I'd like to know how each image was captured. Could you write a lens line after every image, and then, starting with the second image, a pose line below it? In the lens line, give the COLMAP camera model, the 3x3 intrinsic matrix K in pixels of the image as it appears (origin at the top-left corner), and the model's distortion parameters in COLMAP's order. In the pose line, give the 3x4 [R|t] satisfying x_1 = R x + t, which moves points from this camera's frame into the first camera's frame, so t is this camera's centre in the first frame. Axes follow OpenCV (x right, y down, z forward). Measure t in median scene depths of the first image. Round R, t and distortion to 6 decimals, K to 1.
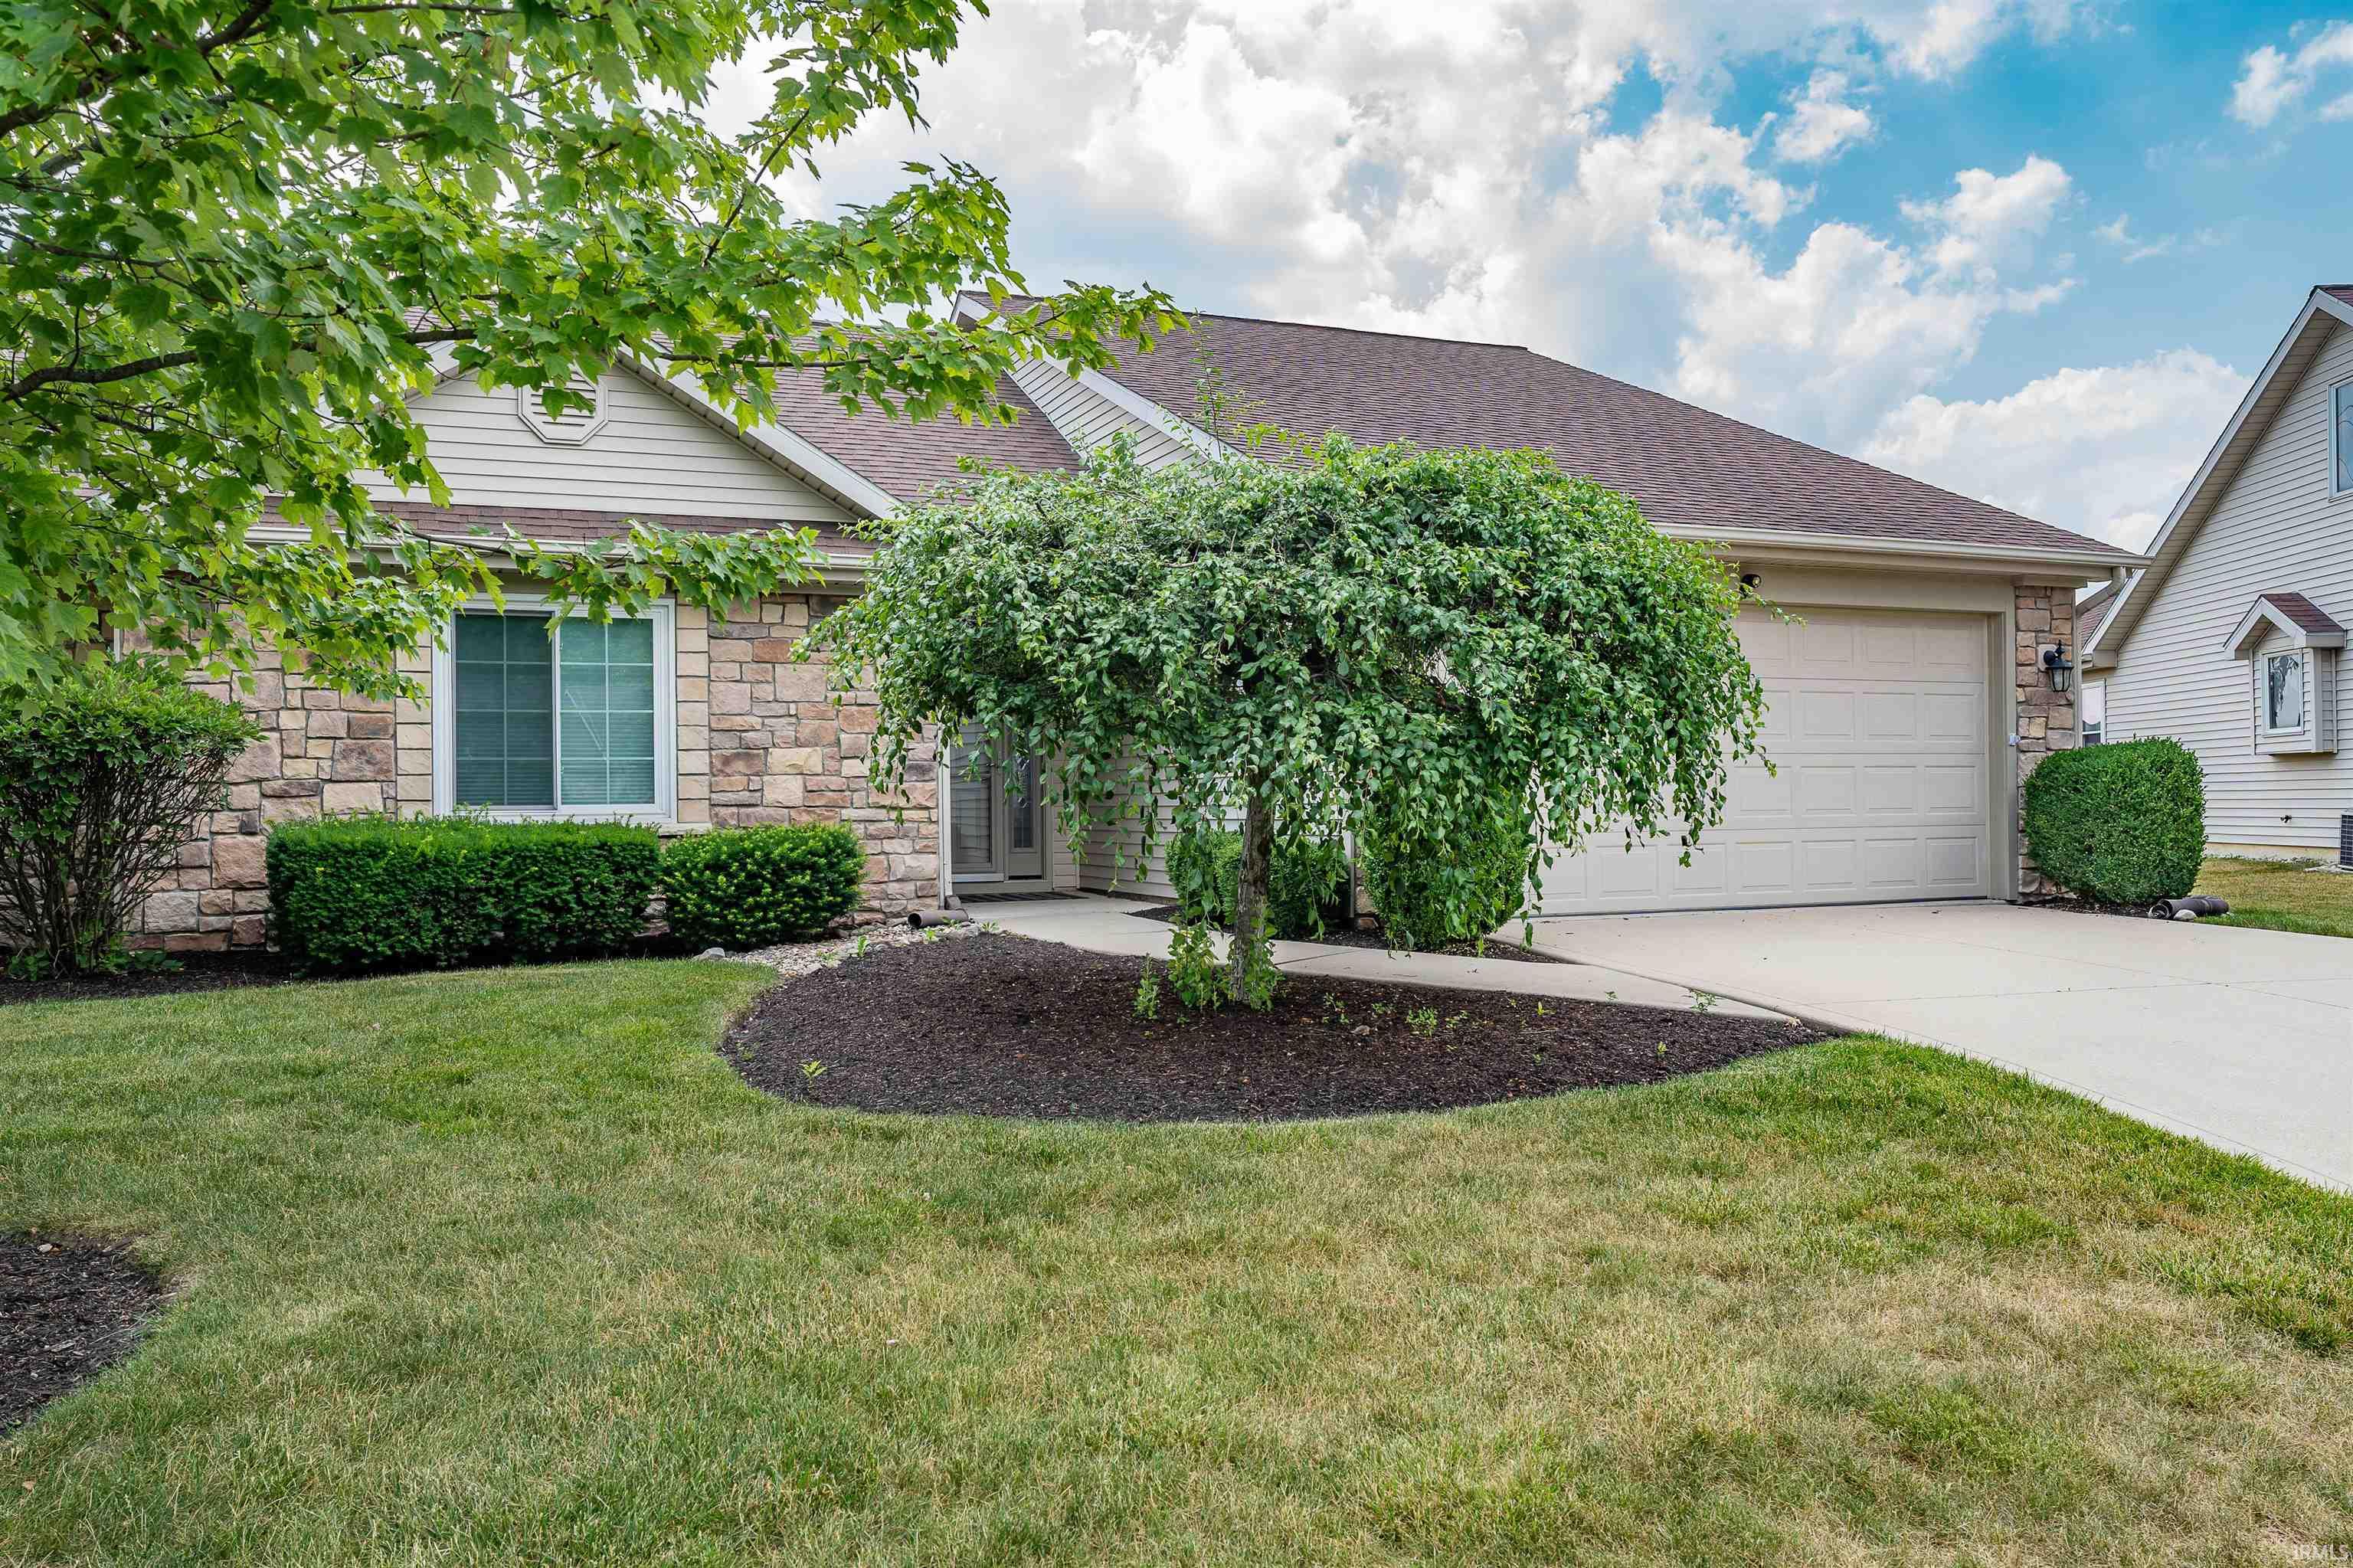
lens RADIAL K [[1766.6, 0, 1176.5], [0, 1766.6, 784.0], [0, 0, 1]] dist [0.025461, -0.052013]
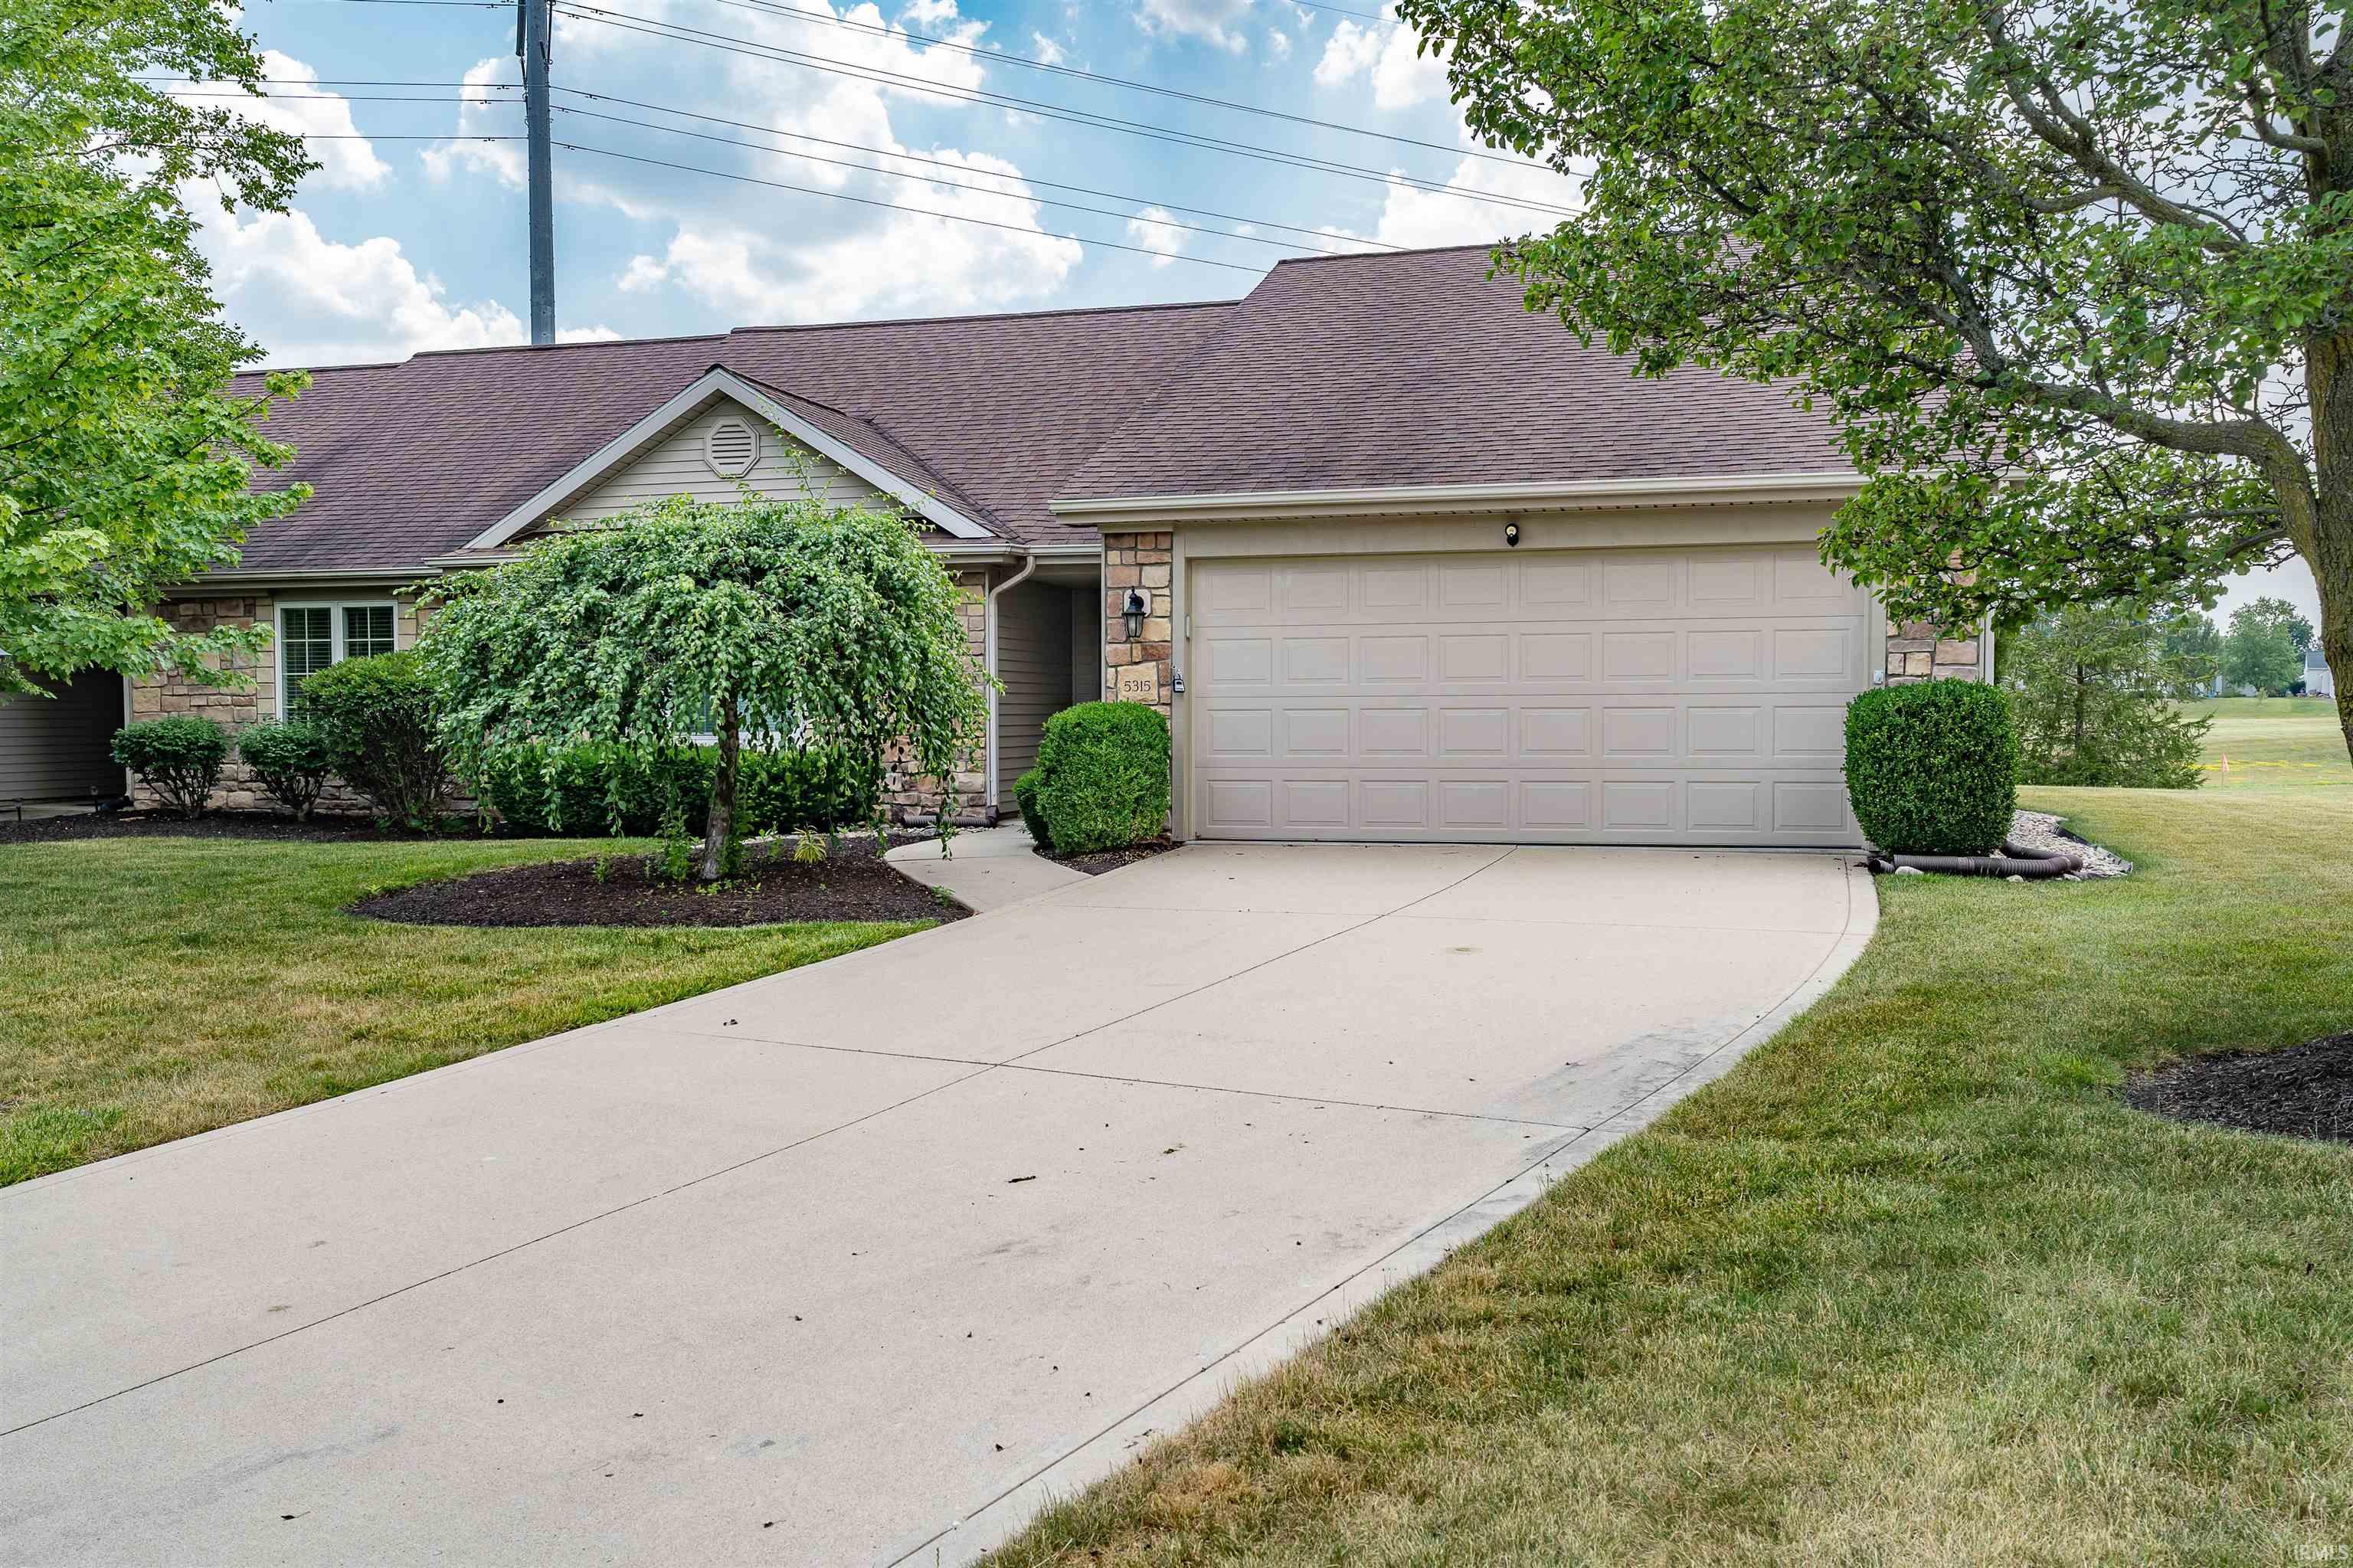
lens RADIAL K [[2018.7, 0, 1176.5], [0, 2018.7, 784.0], [0, 0, 1]] dist [0.004668, 0.006546]
pose [[0.788214, 0.027860, -0.614771, 0.990797], [0.003622, 0.998747, 0.049904, -0.027795], [0.615391, -0.041562, 0.787126, -0.067753]]
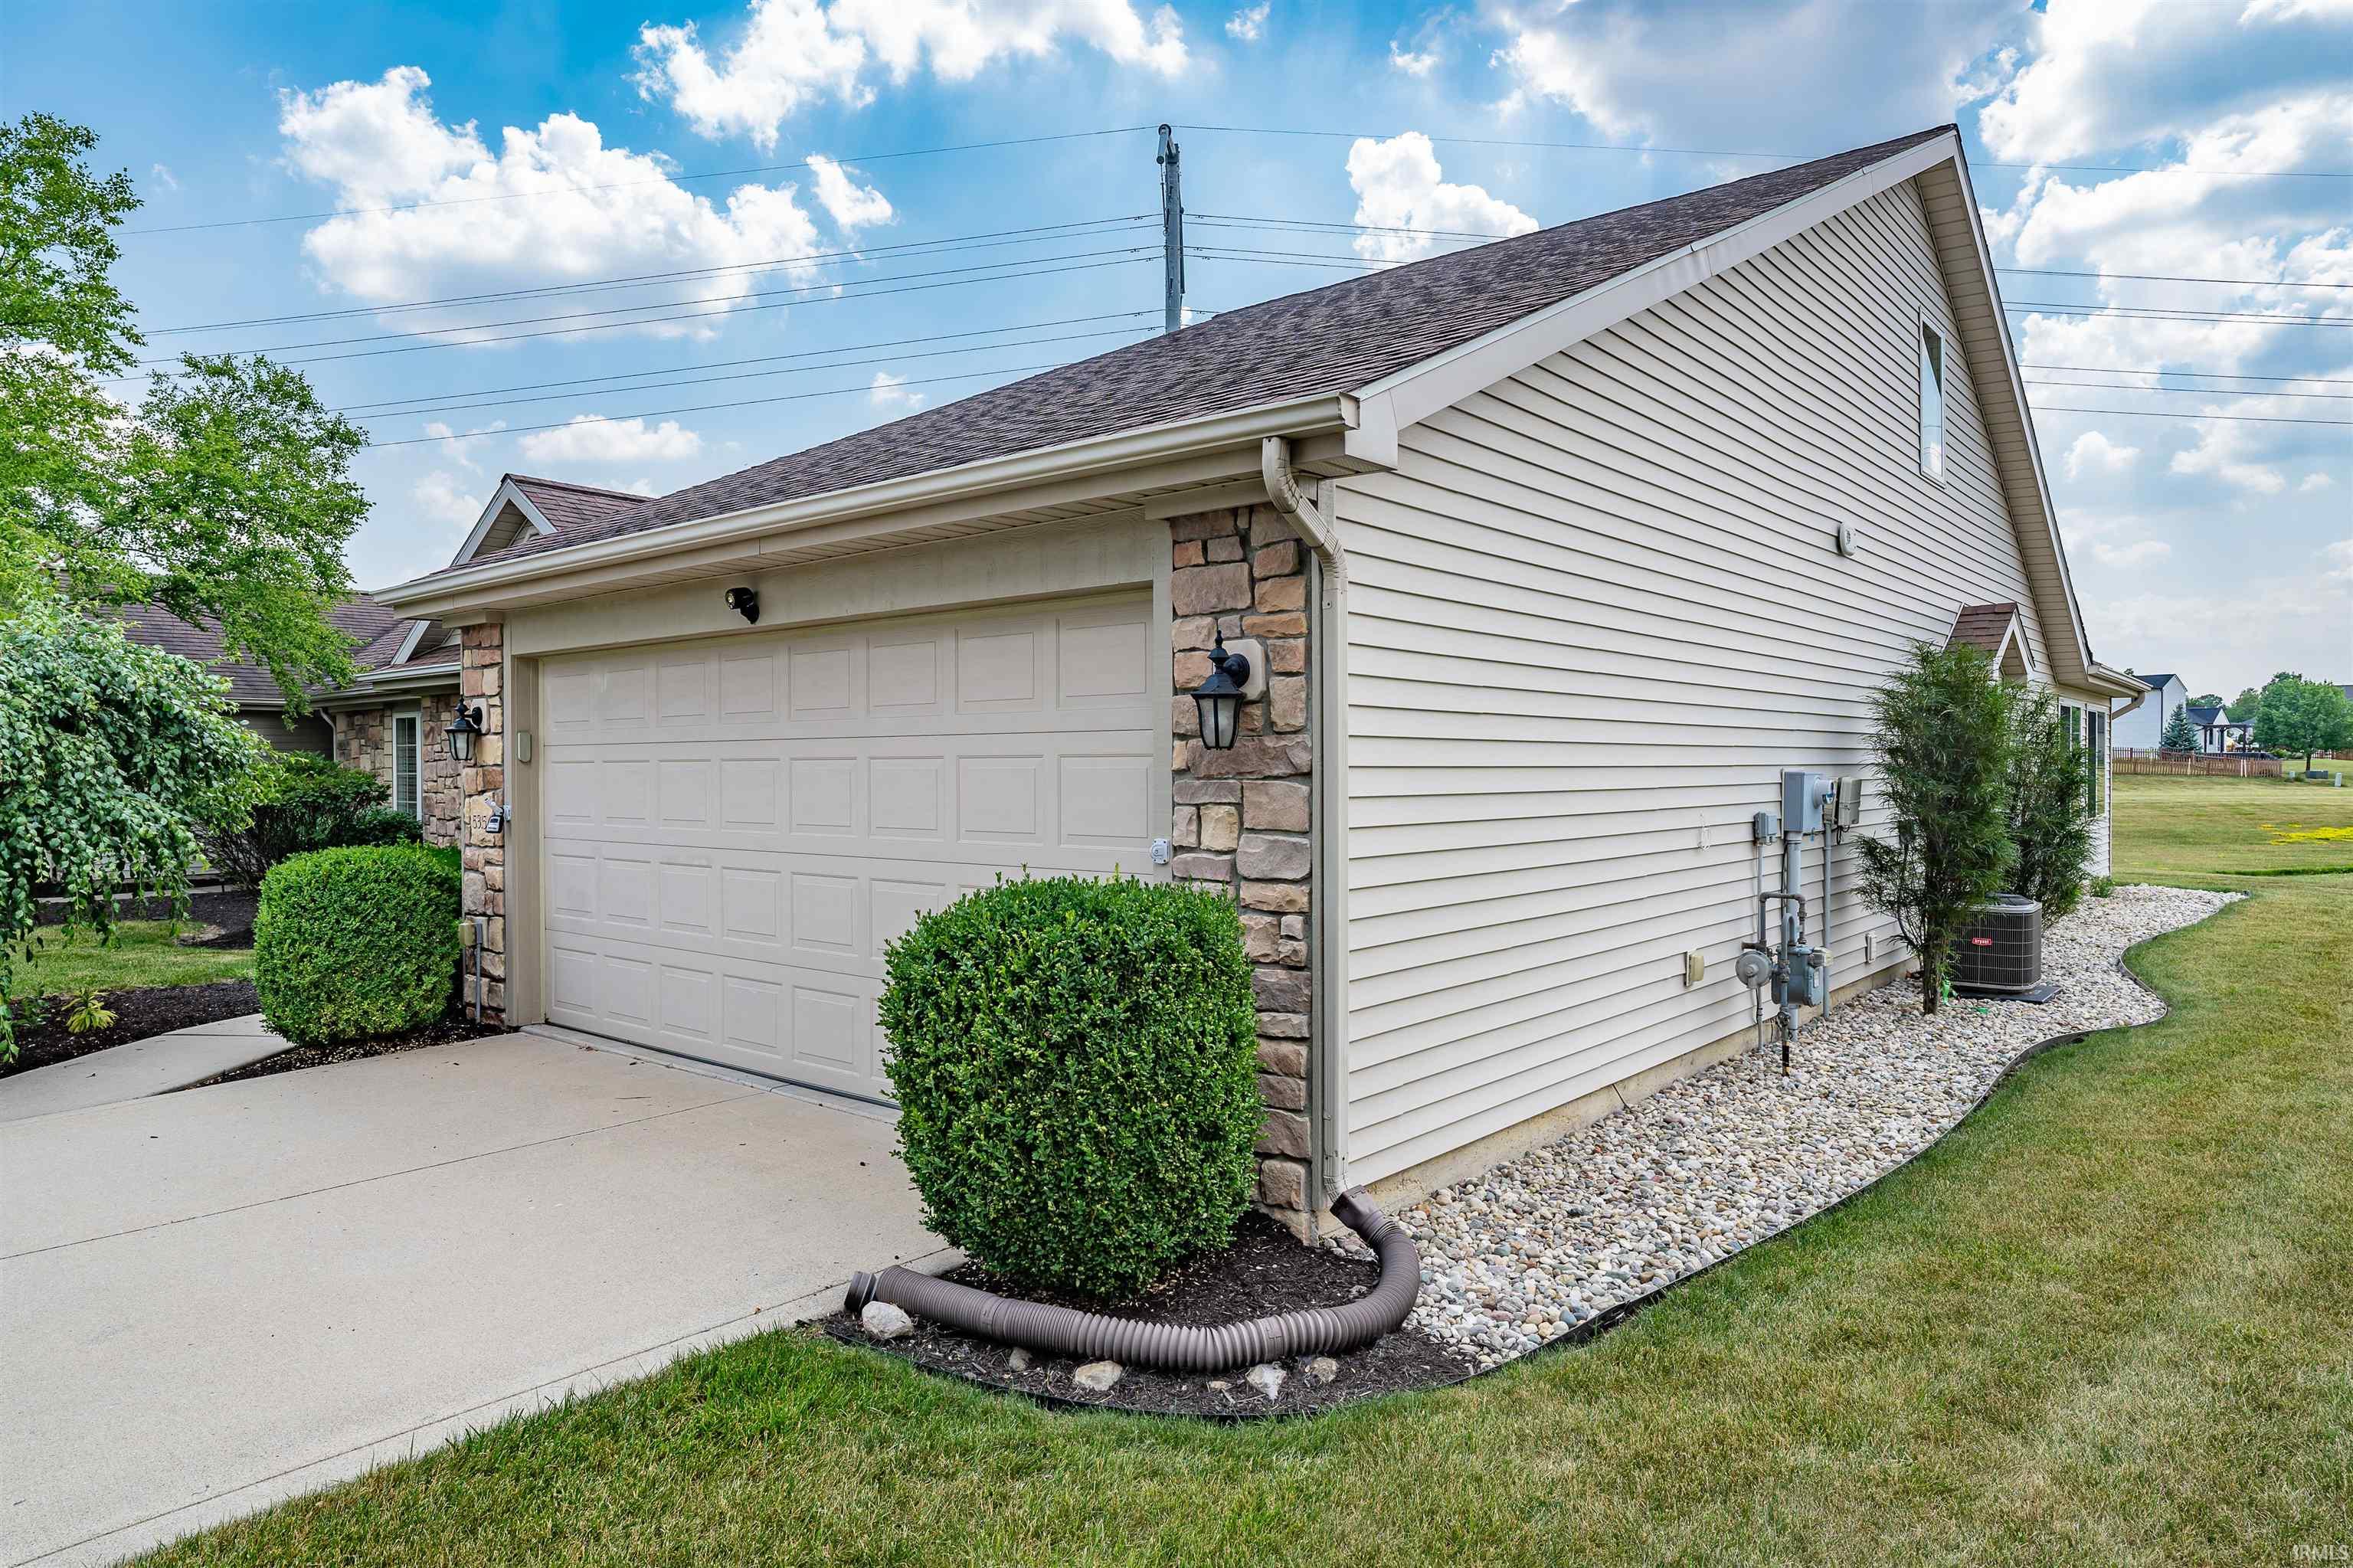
lens RADIAL K [[1422.0, 0, 1176.5], [0, 1422.0, 784.0], [0, 0, 1]] dist [-0.002888, -0.000240]
pose [[0.453949, 0.019819, -0.890807, 0.963110], [0.009283, 0.999593, 0.026970, -0.063415], [0.890979, -0.020513, 0.453581, 0.991850]]
